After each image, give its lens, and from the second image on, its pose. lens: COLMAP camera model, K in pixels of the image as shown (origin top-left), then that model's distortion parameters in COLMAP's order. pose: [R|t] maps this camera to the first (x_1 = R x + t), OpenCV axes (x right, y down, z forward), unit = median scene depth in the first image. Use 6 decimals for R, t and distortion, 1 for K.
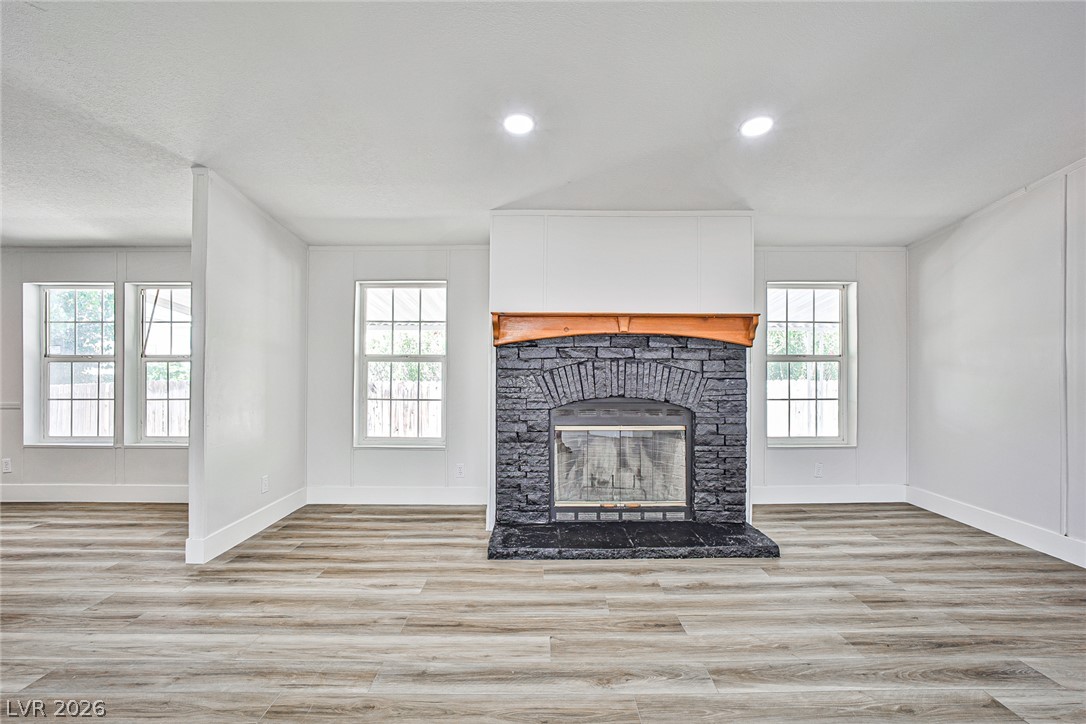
lens RADIAL K [[489.8, 0, 542.5], [0, 489.8, 362.7], [0, 0, 1]] dist [-0.023222, 0.007784]
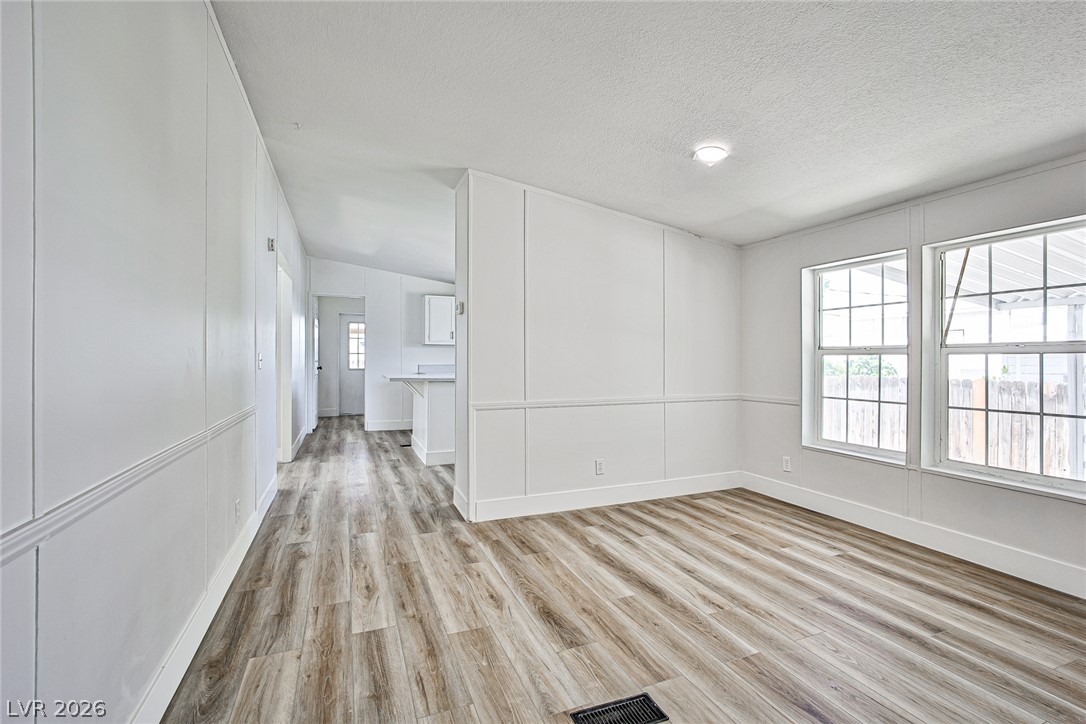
lens RADIAL K [[489.8, 0, 538.9], [0, 489.8, 361.1], [0, 0, 1]] dist [-0.023222, 0.007784]
pose [[0.373261, 0.005721, -0.927709, -0.484063], [0.006238, 0.999943, 0.008676, -0.001299], [0.927705, -0.009025, 0.373204, 0.225245]]
